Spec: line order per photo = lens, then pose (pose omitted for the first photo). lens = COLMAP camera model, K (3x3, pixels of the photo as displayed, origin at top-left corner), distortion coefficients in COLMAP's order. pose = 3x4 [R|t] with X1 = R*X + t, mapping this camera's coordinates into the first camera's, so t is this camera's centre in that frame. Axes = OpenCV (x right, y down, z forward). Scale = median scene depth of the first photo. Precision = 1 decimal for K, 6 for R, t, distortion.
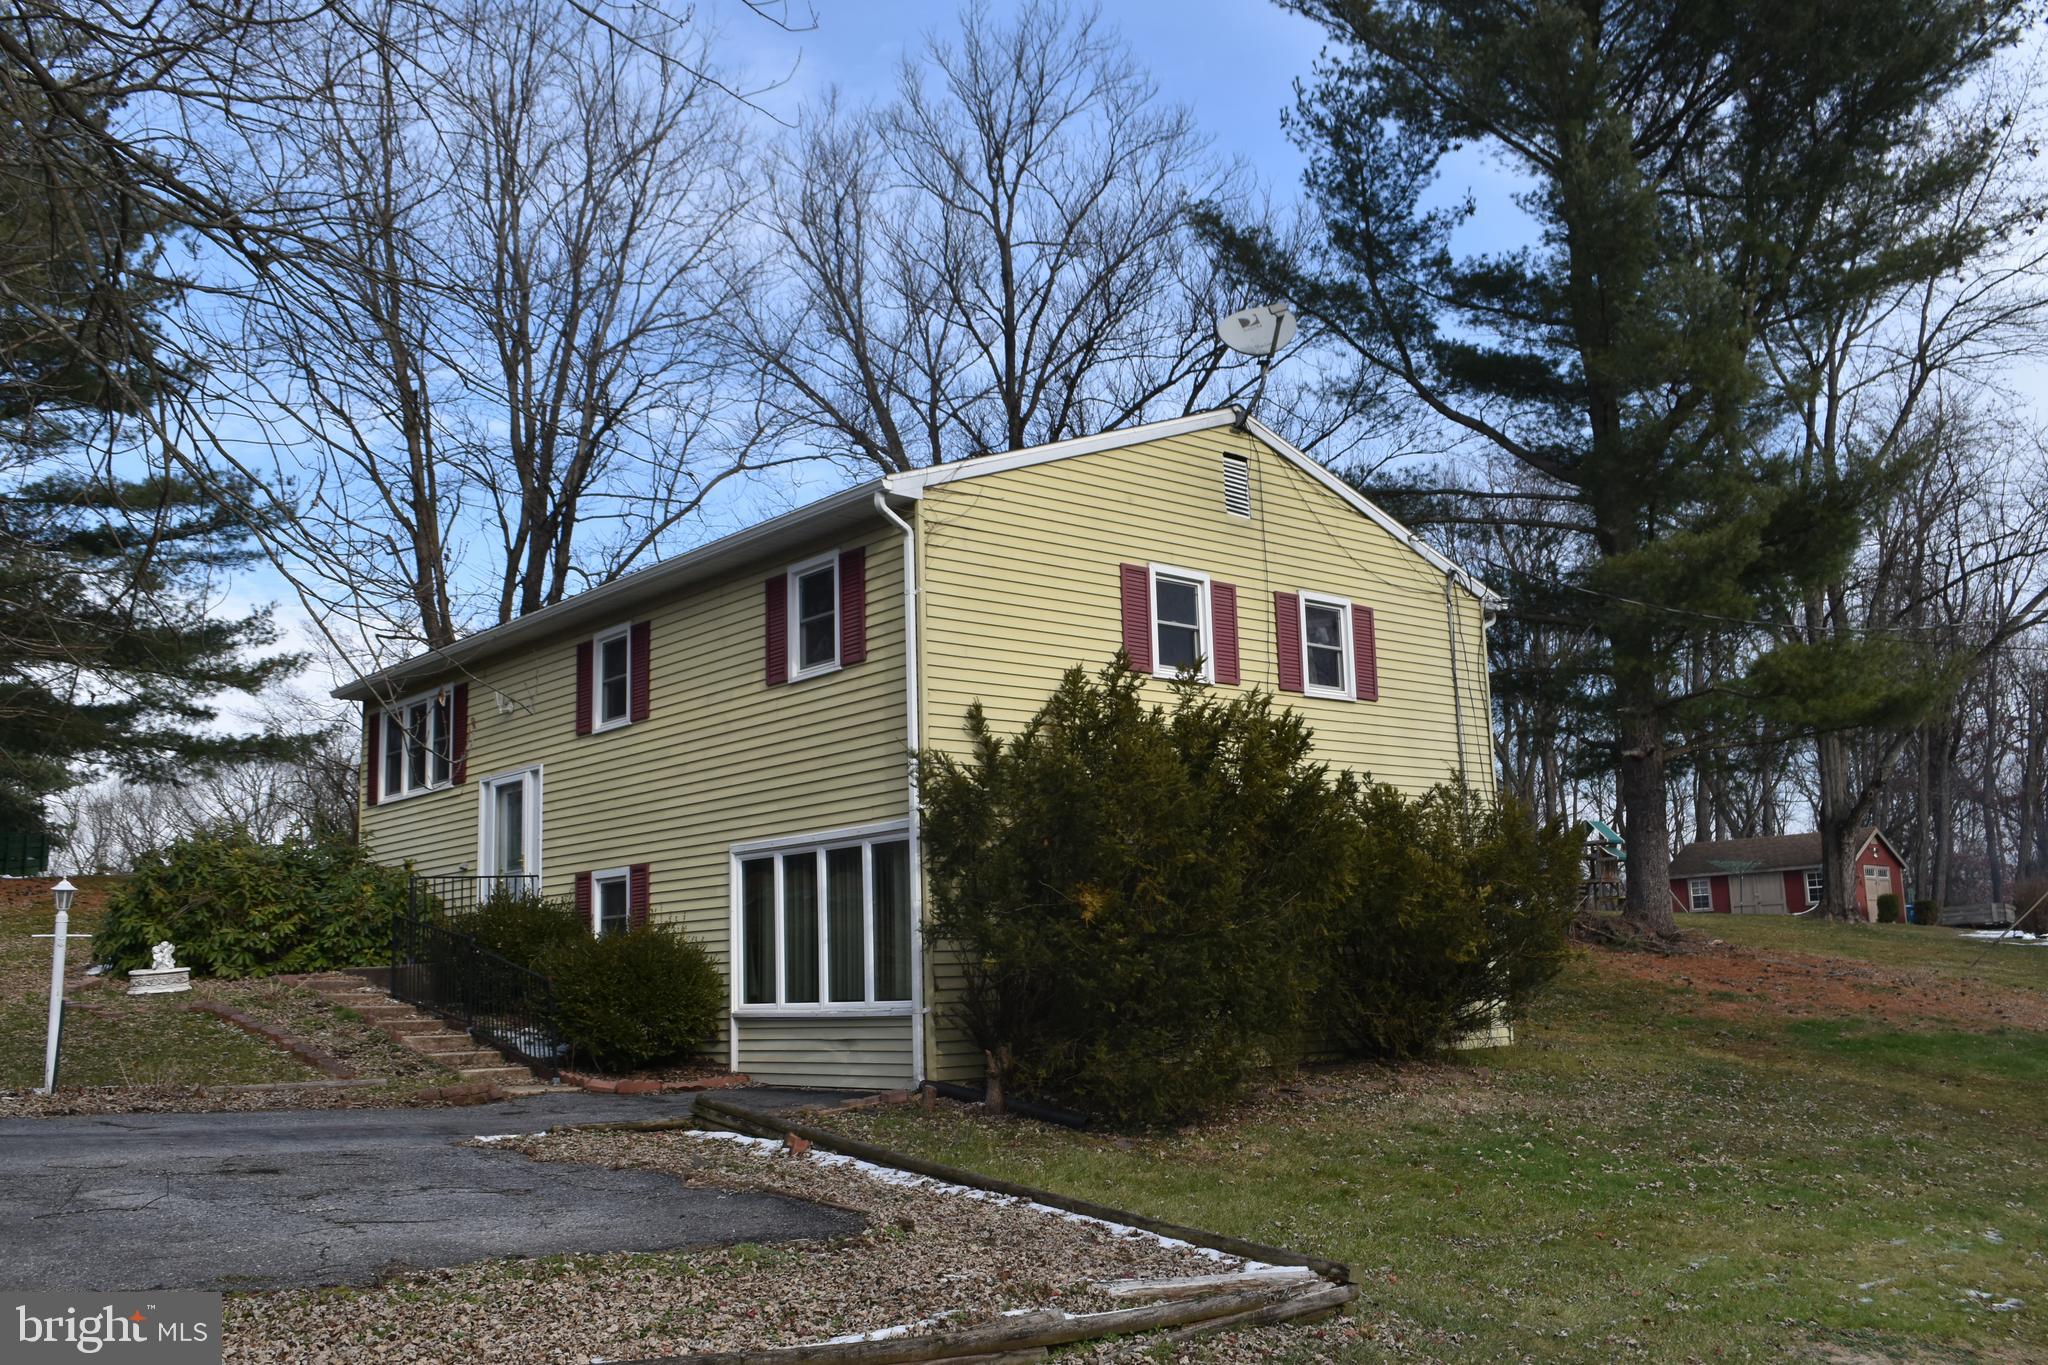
lens RADIAL K [[1776.7, 0, 1063.9], [0, 1776.7, 677.2], [0, 0, 1]] dist [-0.020350, -0.000098]
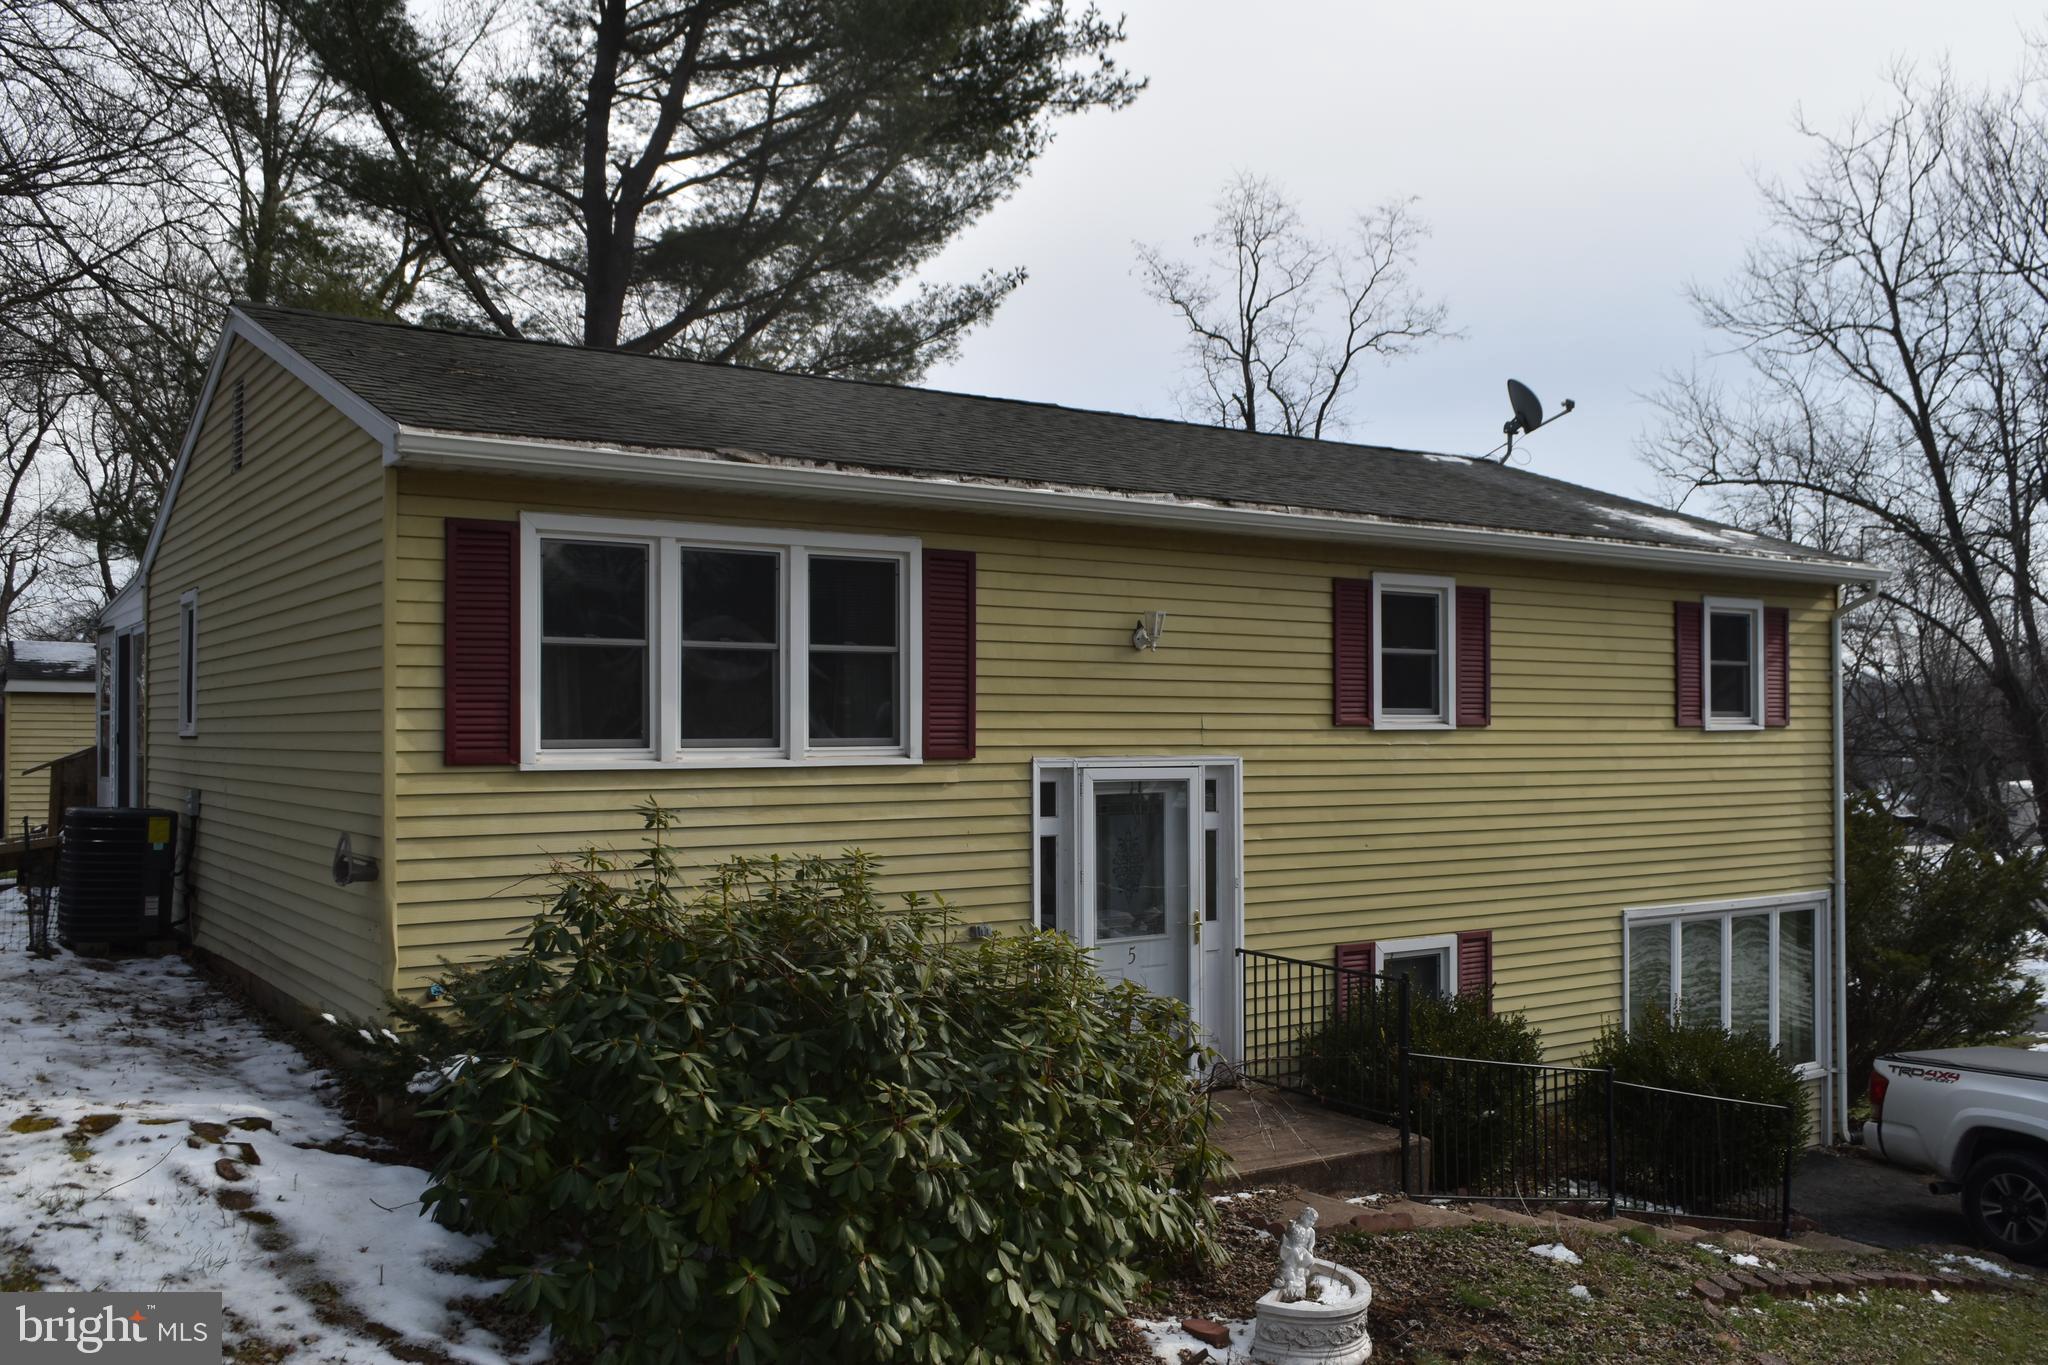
lens RADIAL K [[1776.7, 0, 1028.5], [0, 1776.7, 687.7], [0, 0, 1]] dist [-0.020350, -0.000098]
pose [[0.127828, 0.052720, 0.990394, -1.049155], [-0.173305, 0.984410, -0.030033, 0.066116], [-0.976537, -0.167801, 0.134972, 1.179783]]
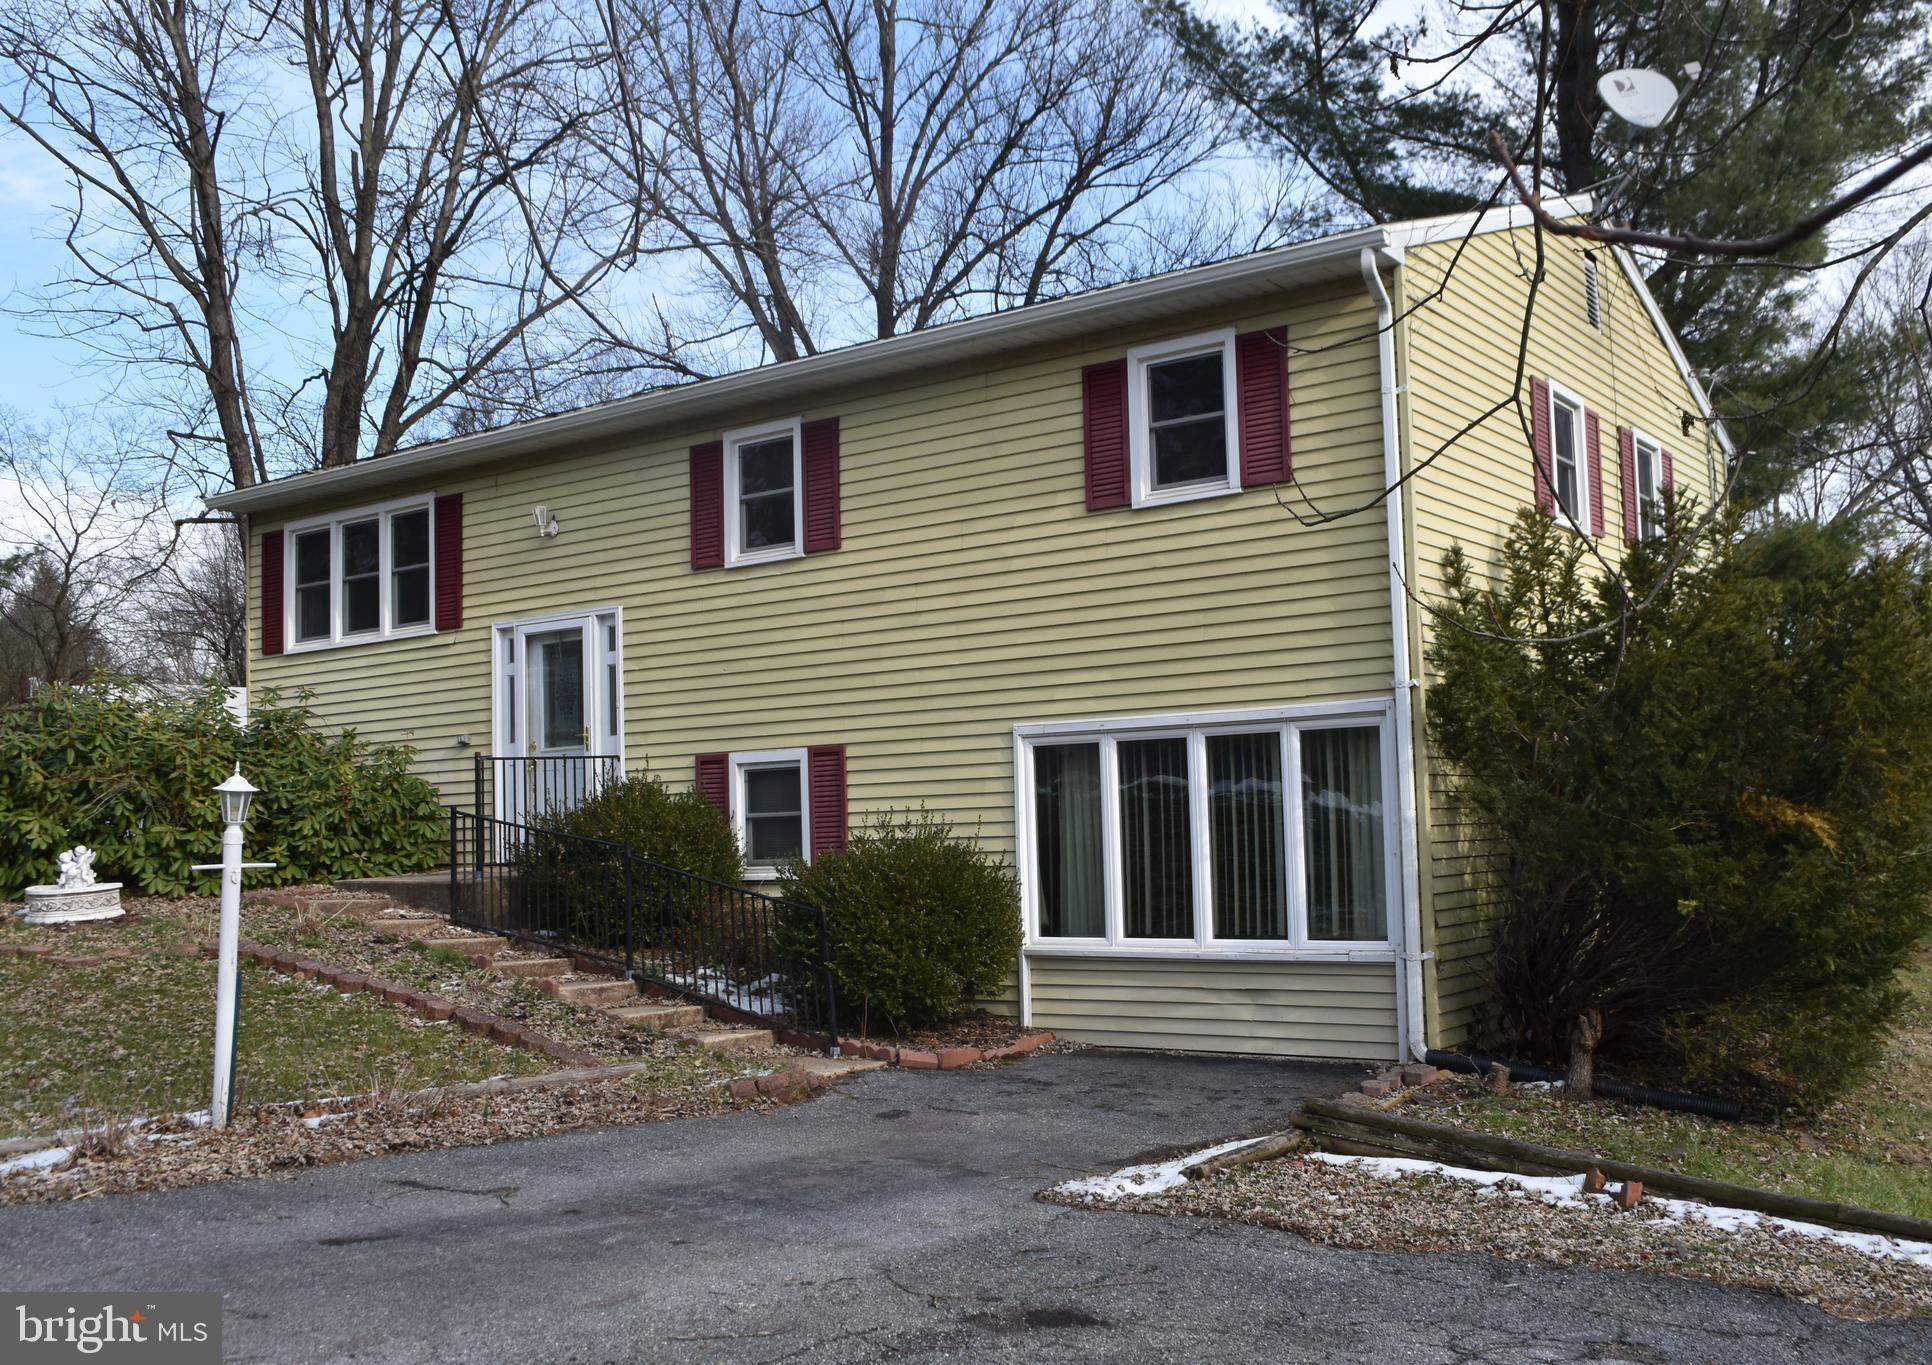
lens RADIAL K [[1778.9, 0, 1030.9], [0, 1778.9, 682.1], [0, 0, 1]] dist [-0.020379, 0.000000]
pose [[0.971129, 0.022521, 0.237488, -0.359332], [-0.041242, 0.996393, 0.074159, 0.021526], [-0.234962, -0.081812, 0.968556, 0.281175]]
